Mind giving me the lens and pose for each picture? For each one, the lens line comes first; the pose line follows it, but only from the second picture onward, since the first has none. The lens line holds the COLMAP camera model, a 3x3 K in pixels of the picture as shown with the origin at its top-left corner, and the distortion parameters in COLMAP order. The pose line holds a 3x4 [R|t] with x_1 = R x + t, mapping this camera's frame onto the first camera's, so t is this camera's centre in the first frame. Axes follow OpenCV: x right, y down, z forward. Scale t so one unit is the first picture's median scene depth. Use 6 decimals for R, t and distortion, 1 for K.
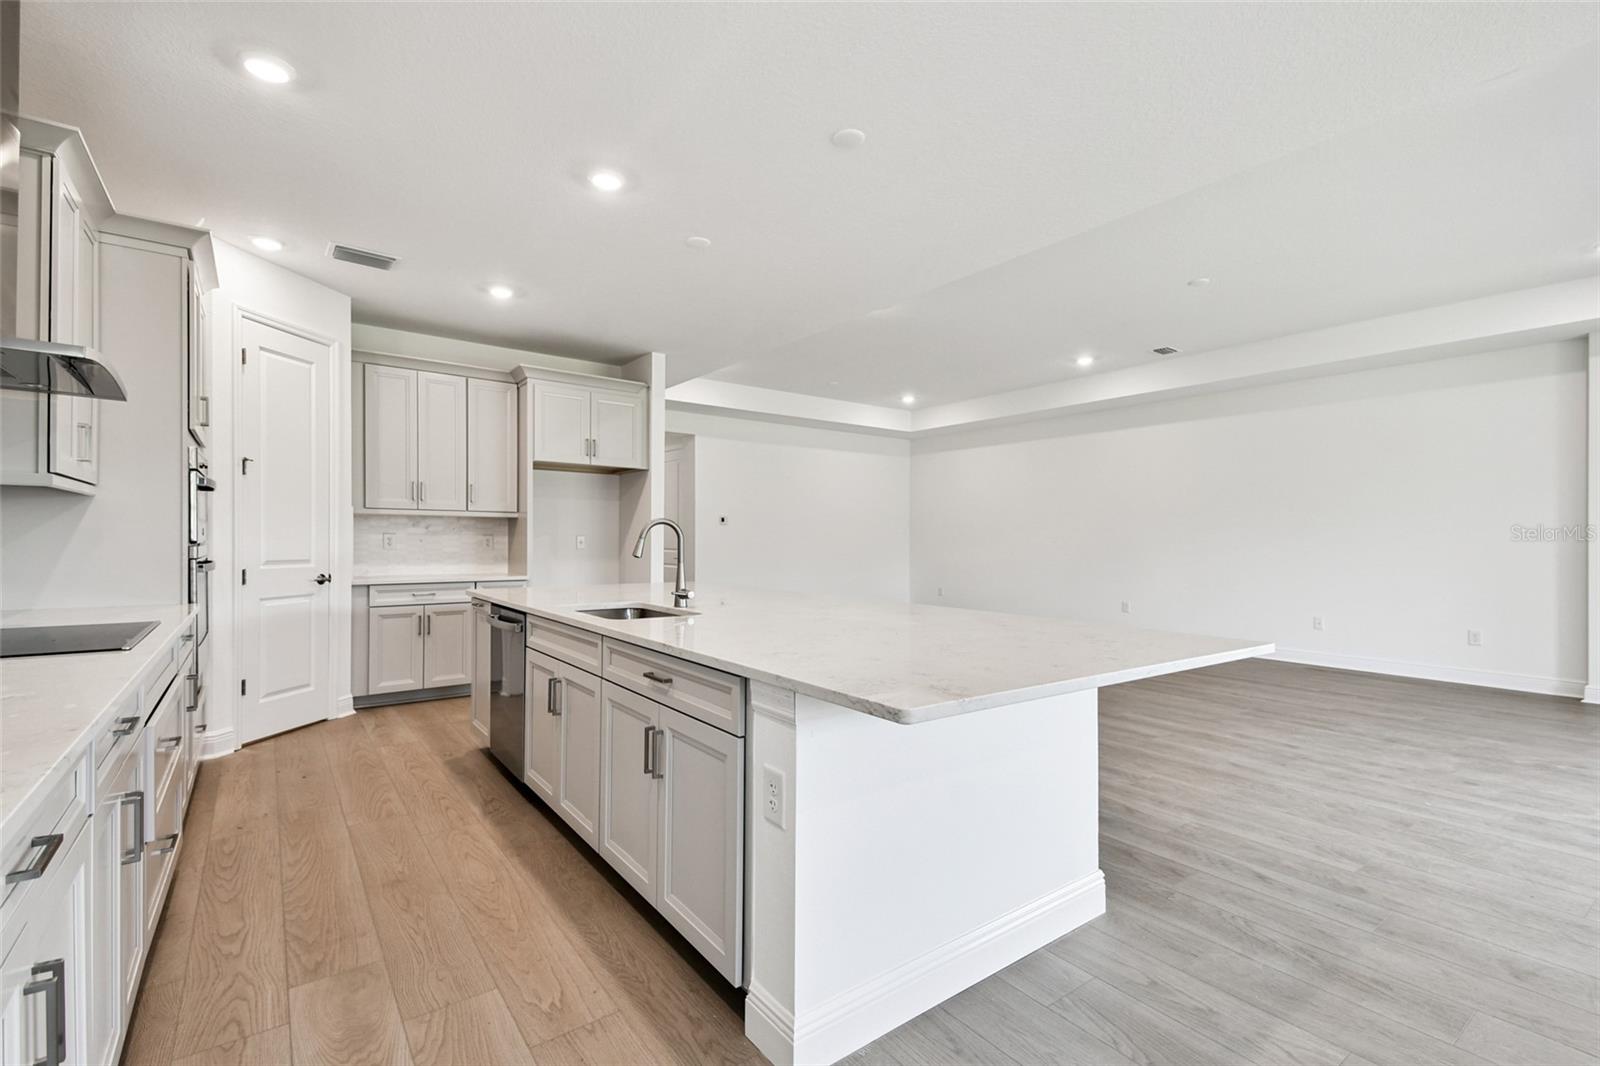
lens RADIAL K [[713.2, 0, 782.2], [0, 713.2, 529.0], [0, 0, 1]] dist [0.004047, -0.005879]
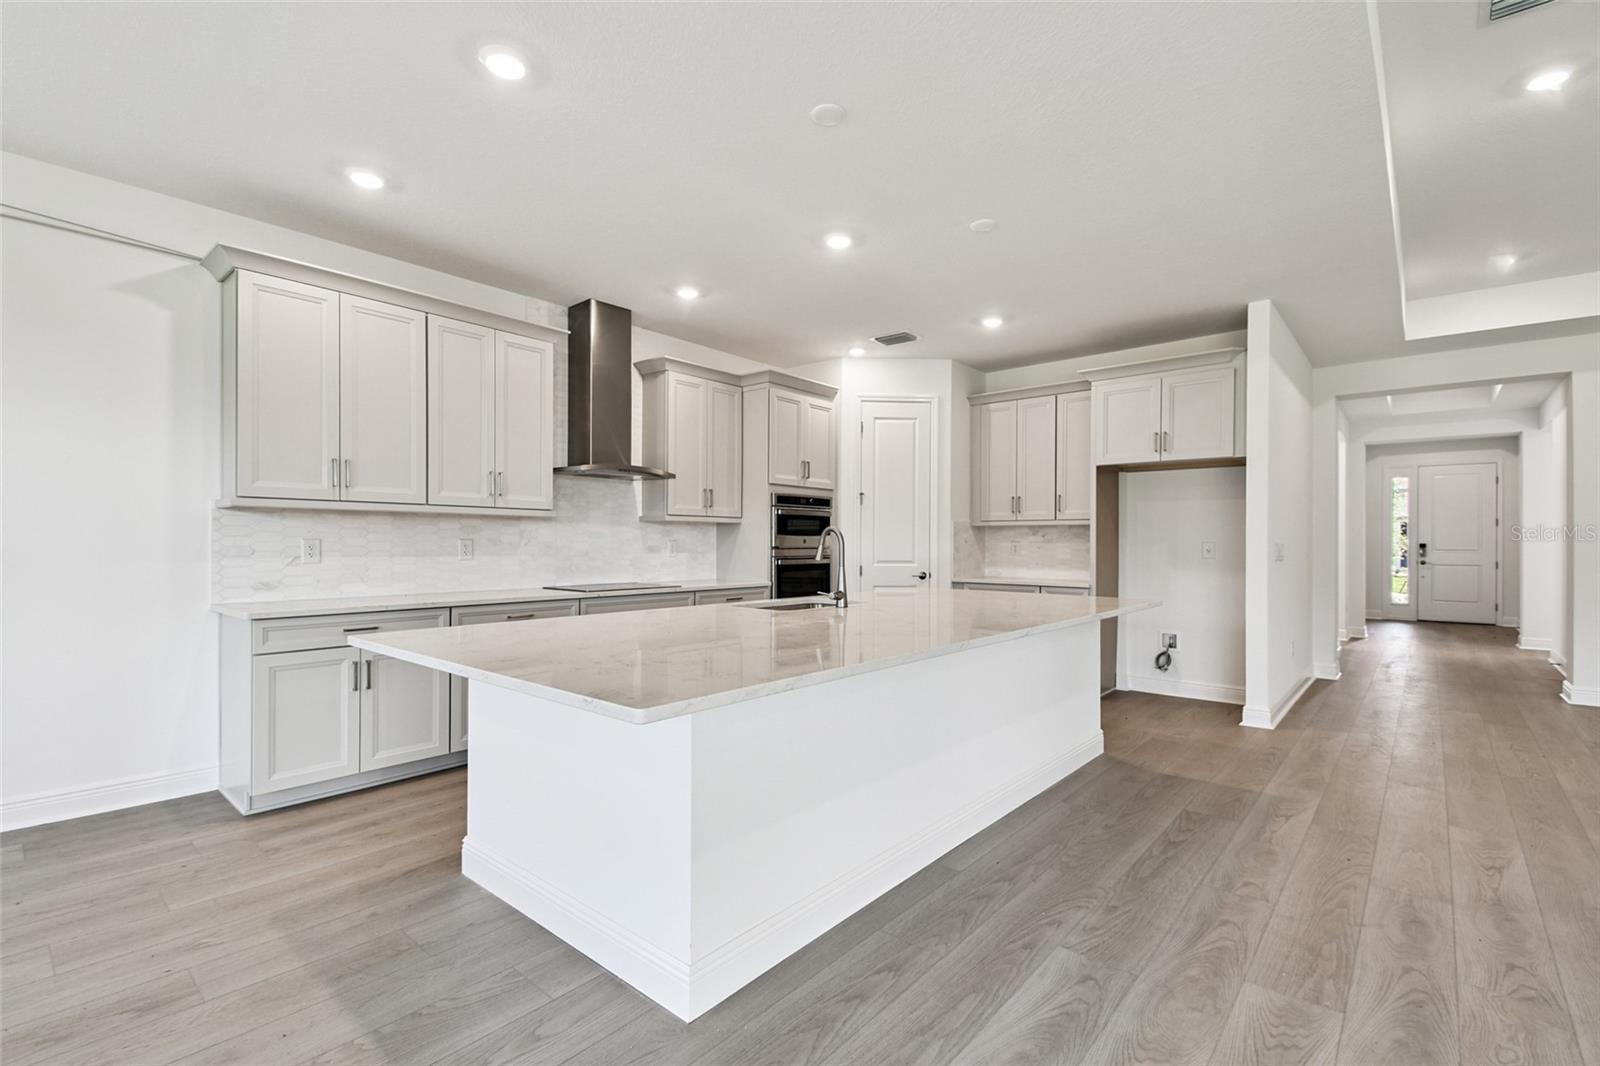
lens RADIAL K [[713.2, 0, 806.0], [0, 713.2, 534.8], [0, 0, 1]] dist [0.004047, -0.005879]
pose [[0.233692, -0.018602, -0.972133, 0.563736], [0.014342, 0.999774, -0.015683, 0.009445], [0.972205, -0.010277, 0.233906, 0.426478]]
